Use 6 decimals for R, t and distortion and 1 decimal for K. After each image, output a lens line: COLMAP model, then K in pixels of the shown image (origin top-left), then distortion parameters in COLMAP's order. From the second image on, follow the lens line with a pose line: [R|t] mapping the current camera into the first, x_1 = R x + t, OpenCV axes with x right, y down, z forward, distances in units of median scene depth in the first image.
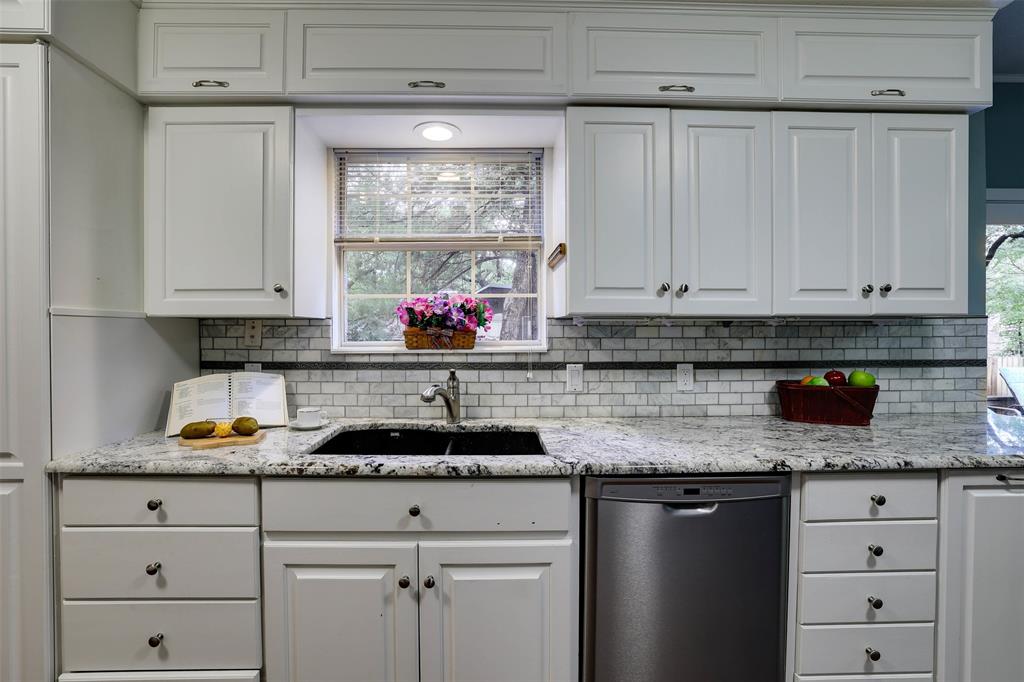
lens RADIAL K [[445.0, 0, 513.1], [0, 445.0, 332.4], [0, 0, 1]] dist [-0.023885, 0.002582]
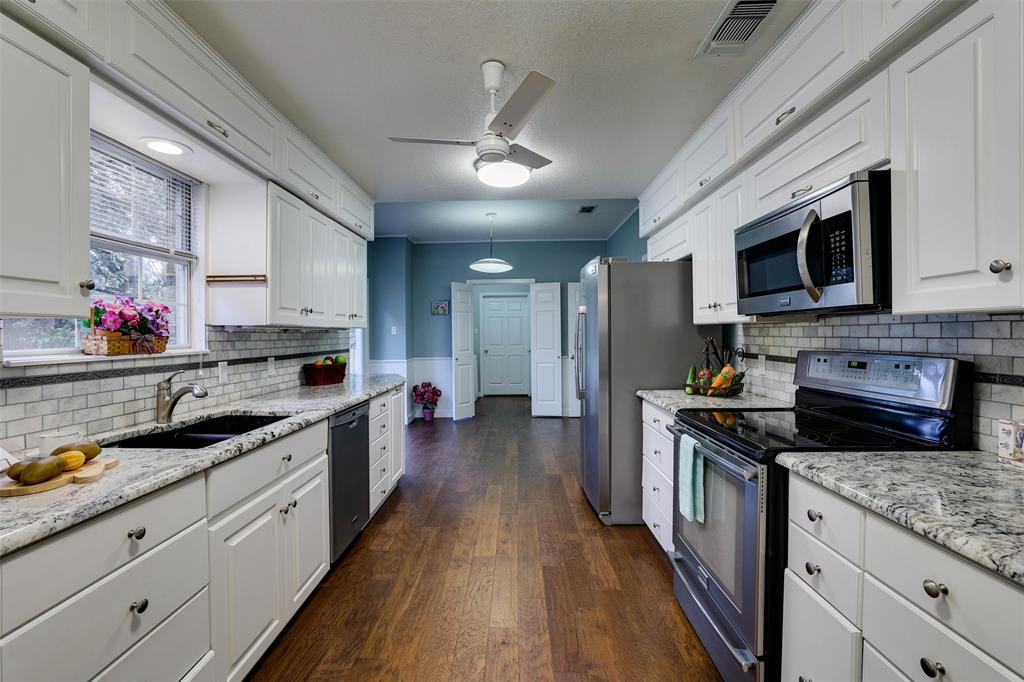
lens RADIAL K [[445.0, 0, 492.4], [0, 445.0, 333.4], [0, 0, 1]] dist [-0.023885, 0.002582]
pose [[0.067903, 0.004446, 0.997682, -1.066304], [0.008142, 0.999954, -0.005010, 0.003051], [-0.997659, 0.008463, 0.067863, 0.148089]]
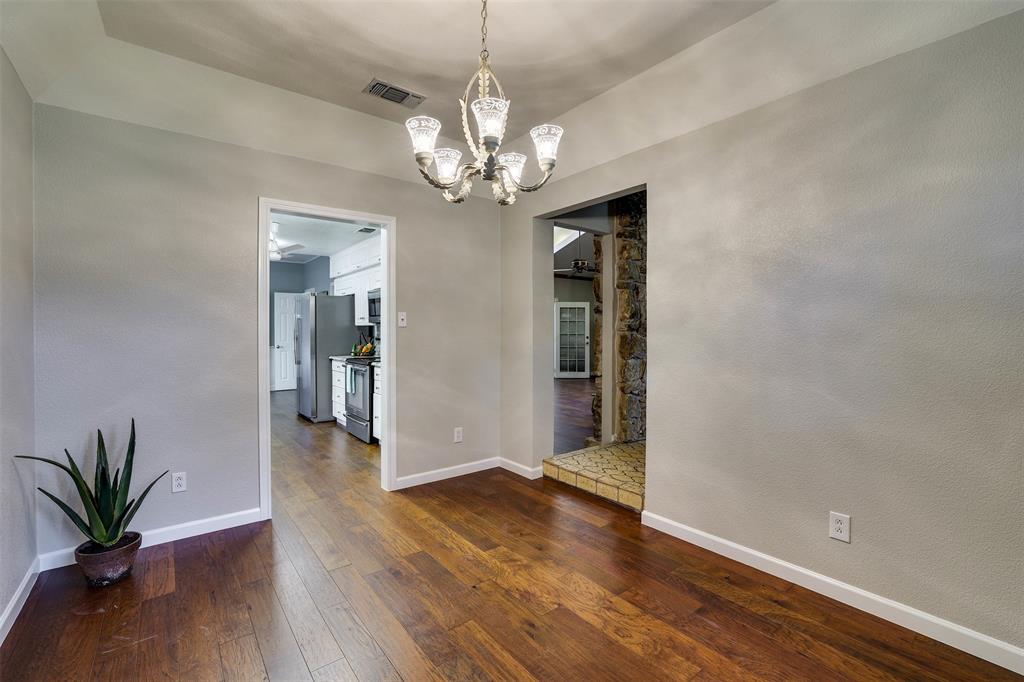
lens RADIAL K [[480.3, 0, 518.9], [0, 480.3, 340.0], [0, 0, 1]] dist [0.007796, 0.001028]
pose [[-0.596604, -0.011773, 0.802449, -3.261259], [0.003923, 0.999838, 0.017586, 0.020409], [-0.802526, 0.013640, -0.596461, 0.771122]]
